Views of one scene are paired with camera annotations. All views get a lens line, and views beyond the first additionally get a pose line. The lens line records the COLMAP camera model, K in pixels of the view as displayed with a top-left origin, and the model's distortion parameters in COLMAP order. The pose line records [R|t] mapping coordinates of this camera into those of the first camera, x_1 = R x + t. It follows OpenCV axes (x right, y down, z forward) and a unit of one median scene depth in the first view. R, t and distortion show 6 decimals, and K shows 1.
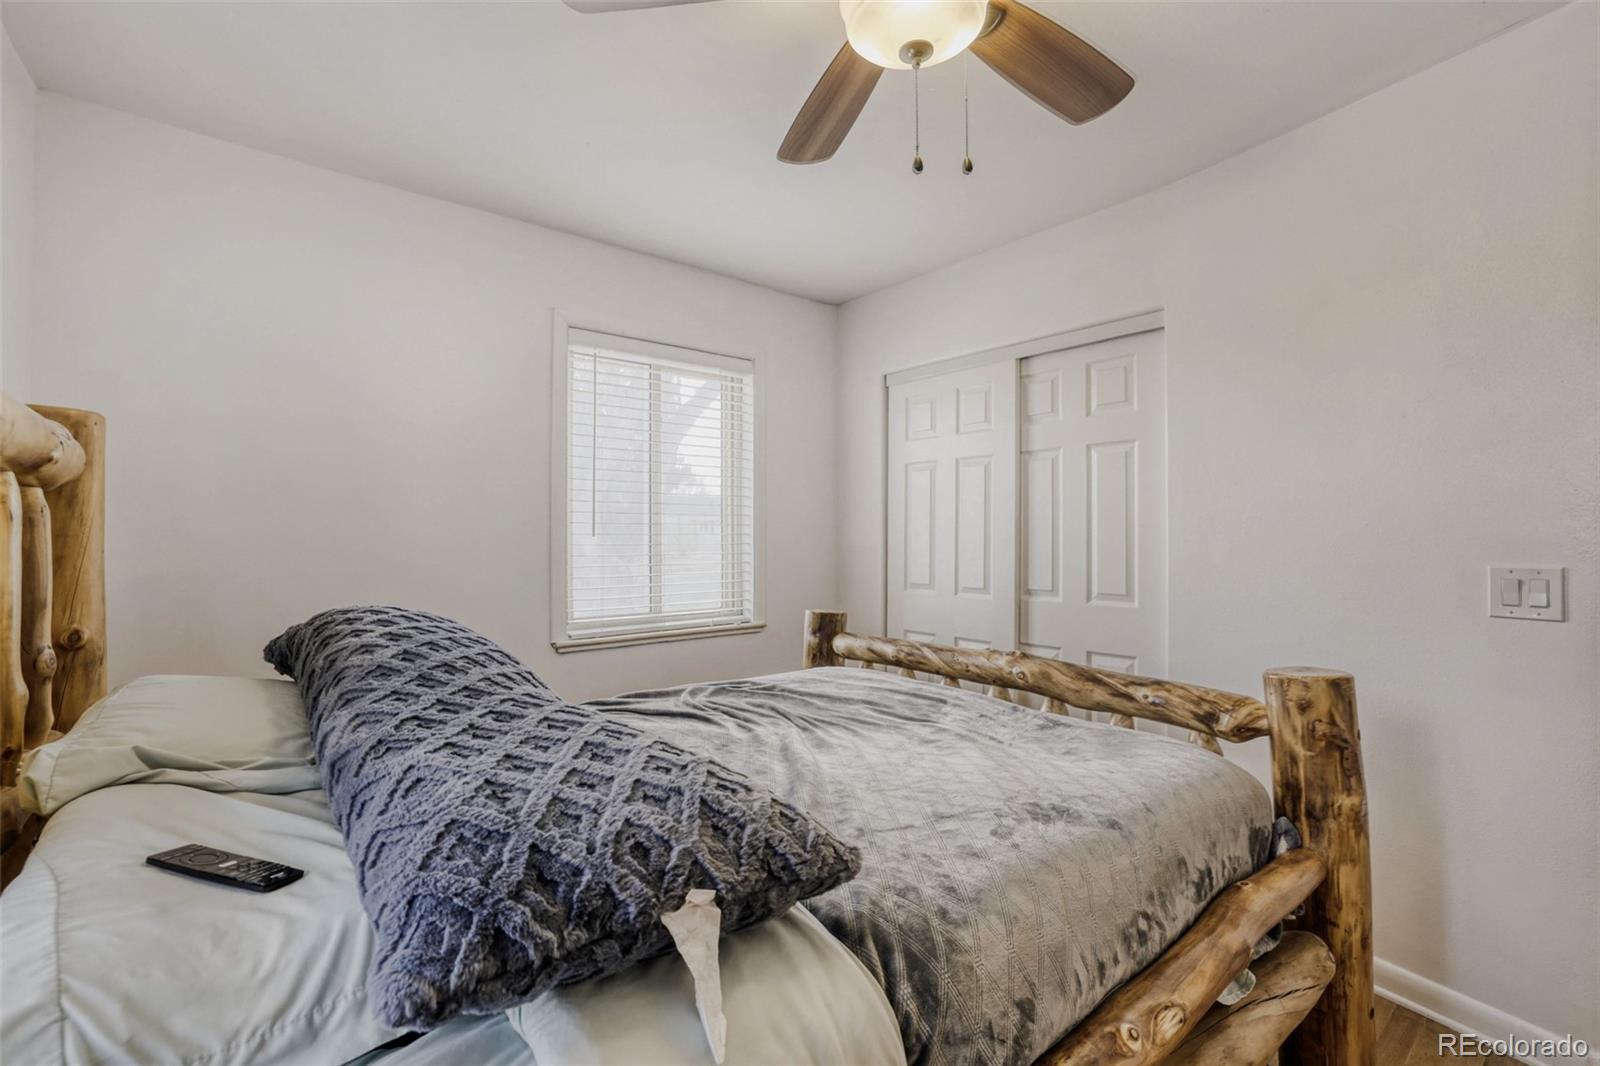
lens RADIAL K [[688.7, 0, 795.4], [0, 688.7, 537.0], [0, 0, 1]] dist [-0.033261, 0.009146]
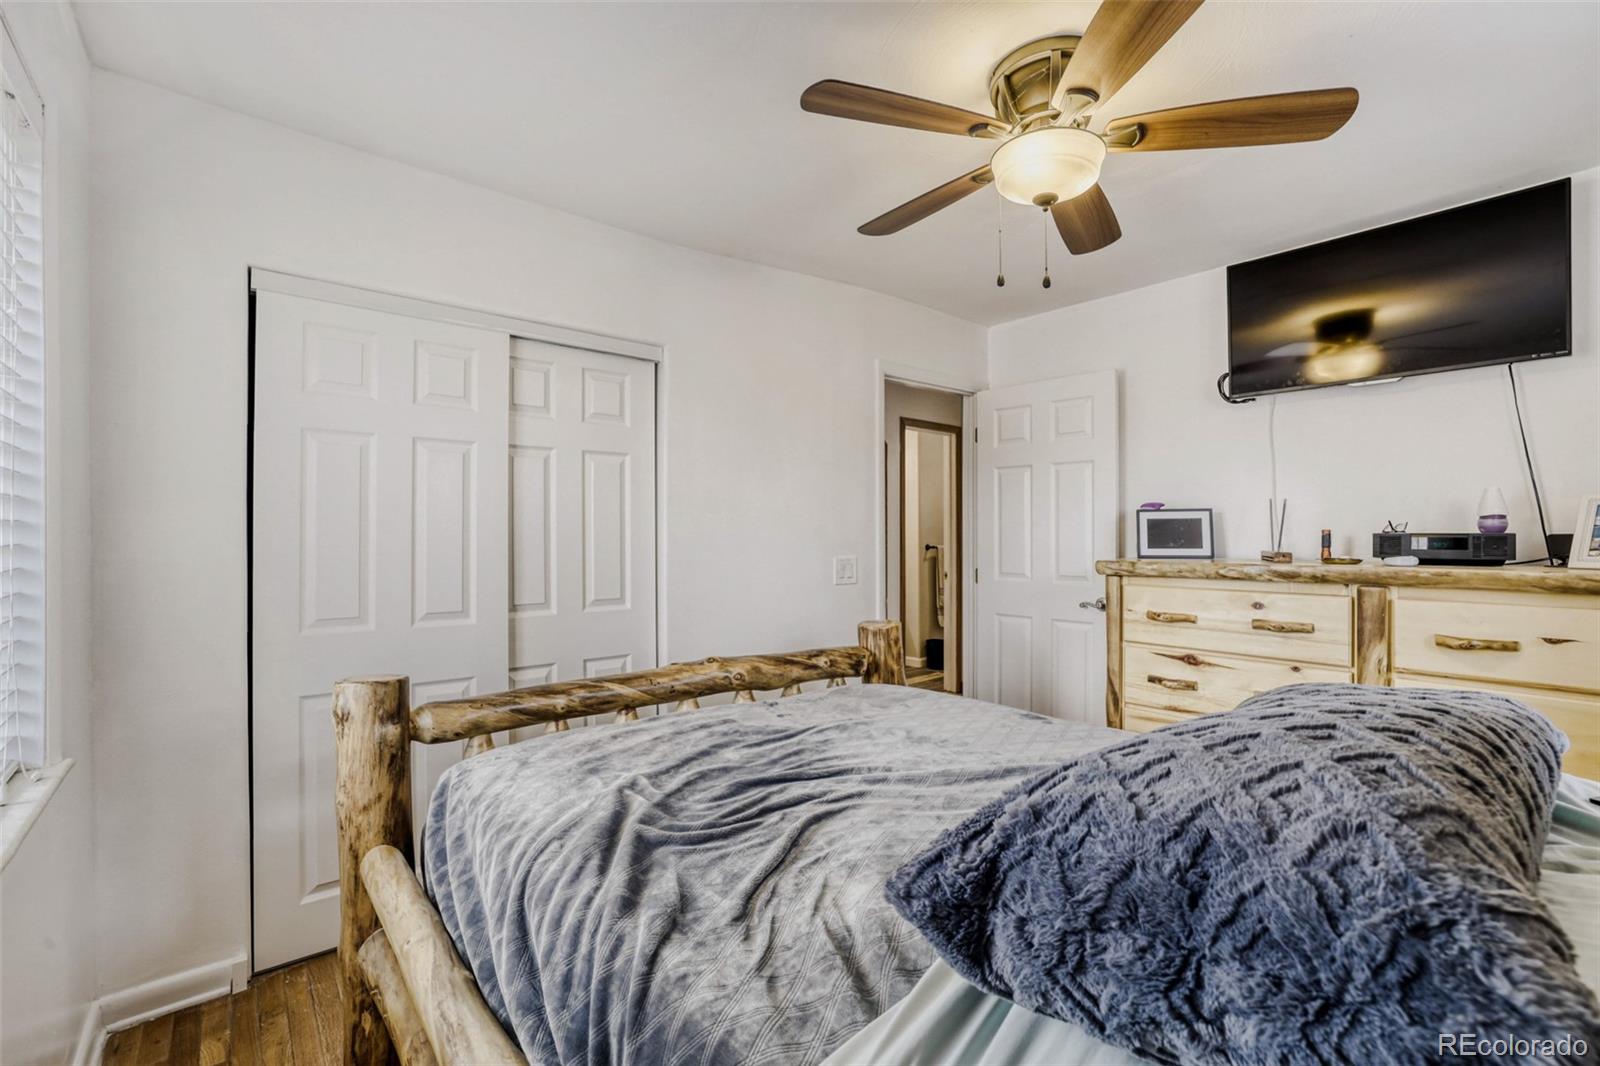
lens RADIAL K [[688.7, 0, 794.8], [0, 688.7, 530.2], [0, 0, 1]] dist [-0.033261, 0.009146]
pose [[-0.002999, 0.012010, 0.999923, -0.727668], [0.001721, 0.999926, -0.012005, -0.009955], [-0.999994, 0.001685, -0.003020, 0.911754]]
